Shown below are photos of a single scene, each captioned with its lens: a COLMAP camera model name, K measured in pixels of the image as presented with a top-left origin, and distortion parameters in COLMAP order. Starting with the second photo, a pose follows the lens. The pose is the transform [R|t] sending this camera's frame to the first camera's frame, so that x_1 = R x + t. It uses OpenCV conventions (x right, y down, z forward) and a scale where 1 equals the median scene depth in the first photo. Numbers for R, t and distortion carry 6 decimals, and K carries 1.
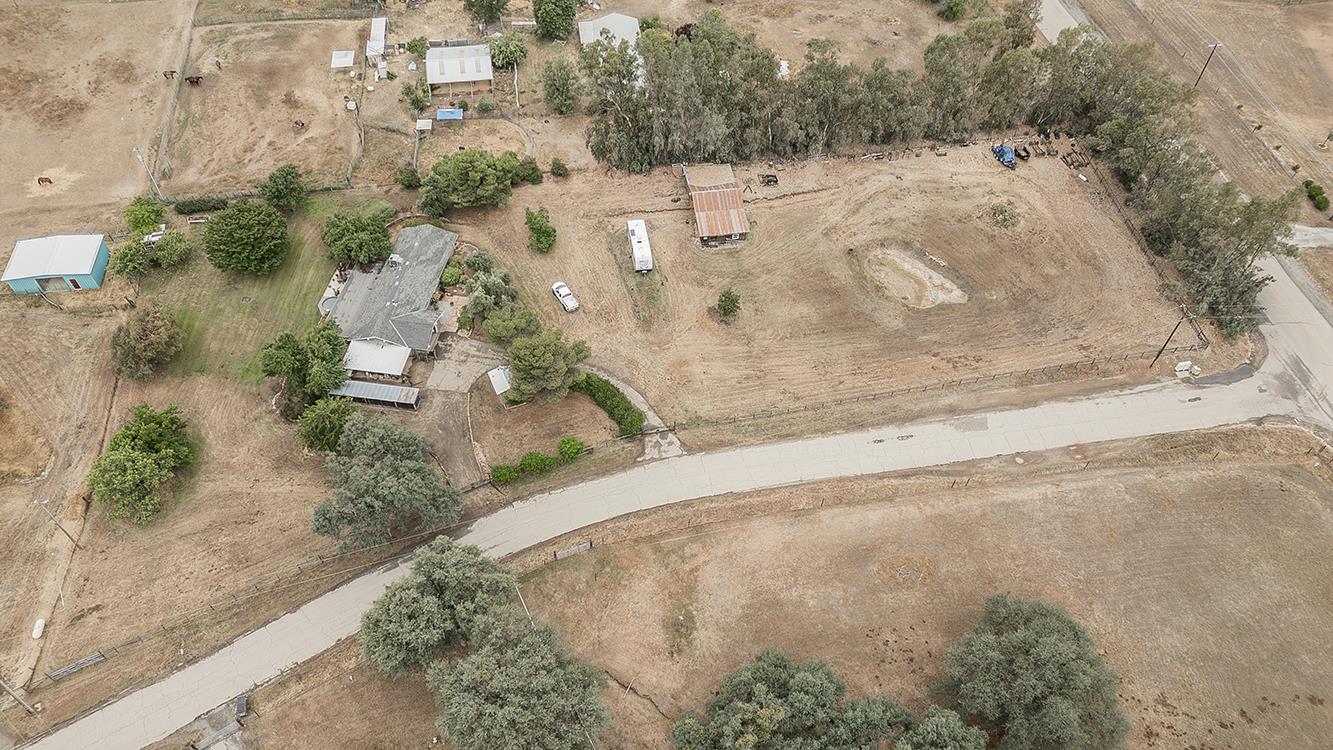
lens RADIAL K [[923.8, 0, 665.2], [0, 923.8, 377.5], [0, 0, 1]] dist [0.079661, -0.042147]
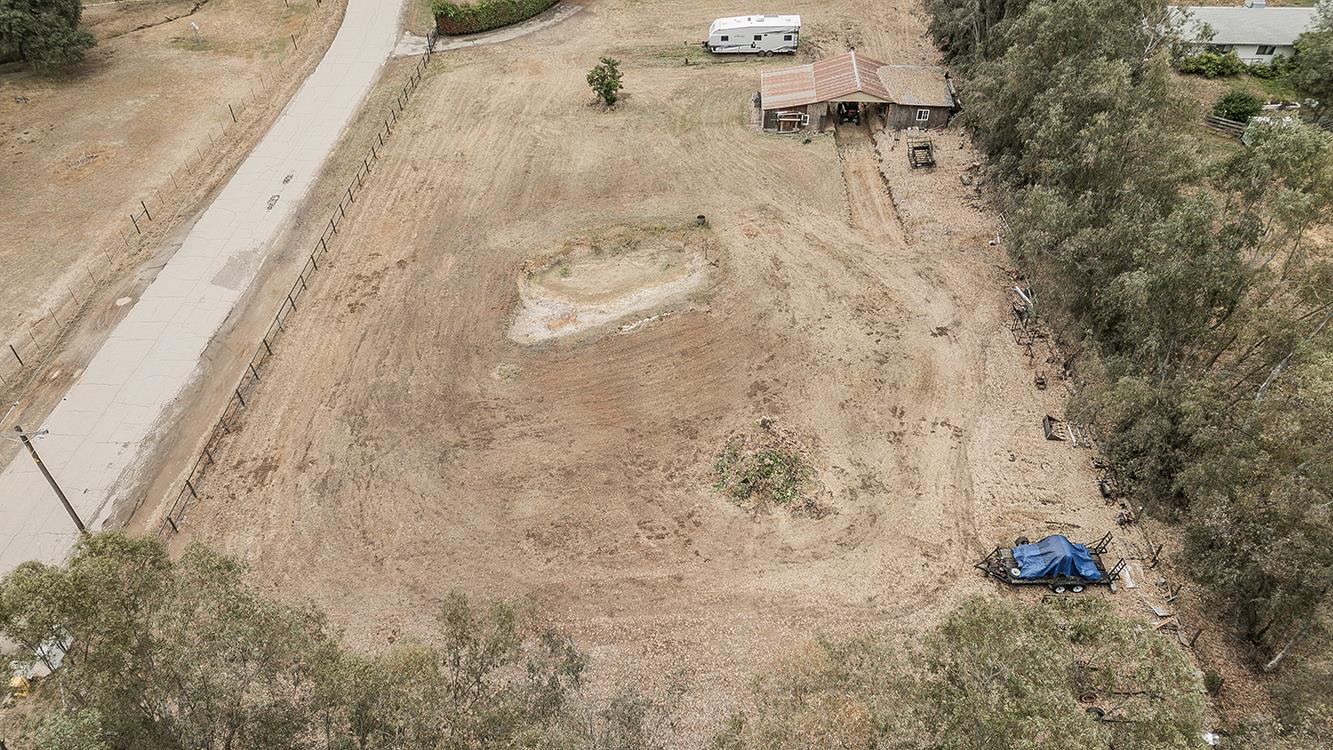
lens RADIAL K [[923.8, 0, 661.1], [0, 923.8, 372.8], [0, 0, 1]] dist [0.079661, -0.042147]
pose [[-0.215028, 0.643375, -0.734732, 0.687248], [-0.747291, 0.375959, 0.547915, -0.399283], [0.628744, 0.666876, 0.399947, 0.929391]]
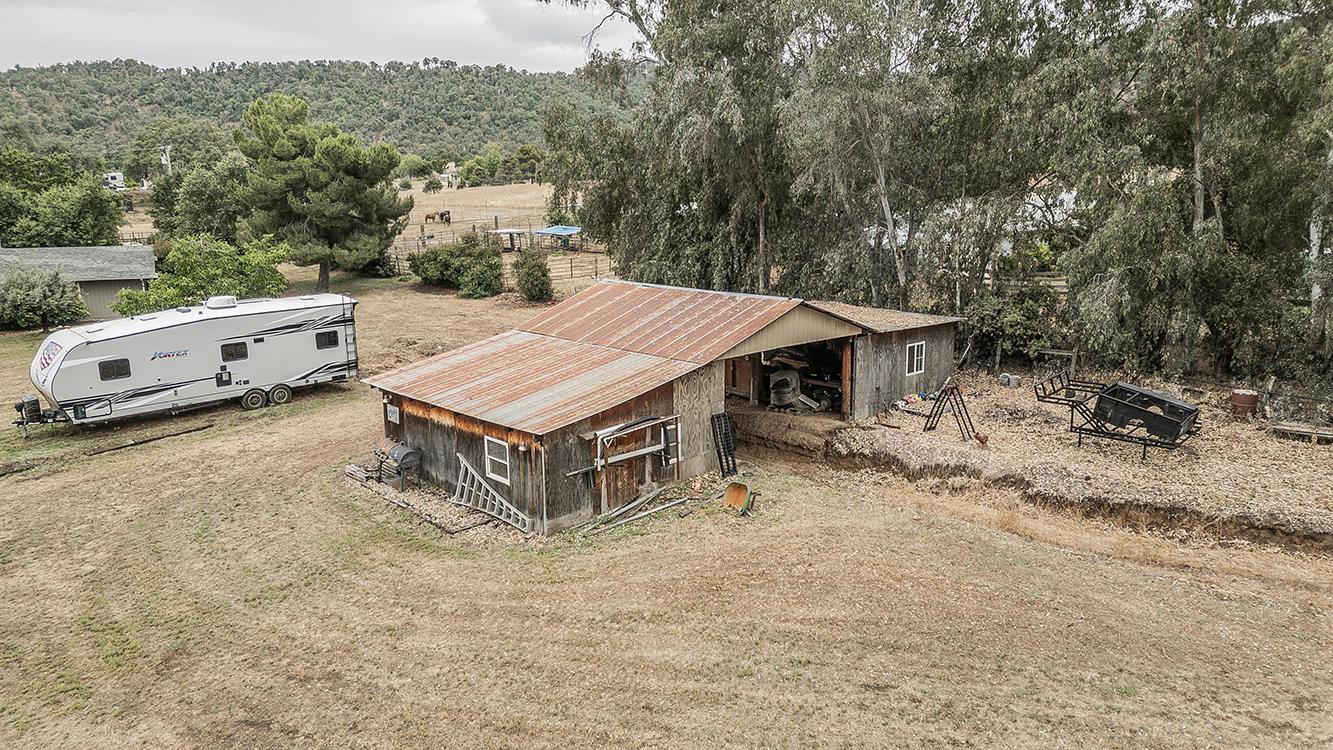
lens RADIAL K [[923.8, 0, 661.6], [0, 923.8, 375.5], [0, 0, 1]] dist [0.079661, -0.042147]
pose [[0.567483, 0.143692, -0.810750, 0.223512], [-0.619264, 0.723423, -0.305238, -0.149406], [0.542655, 0.675286, 0.499514, 1.037654]]
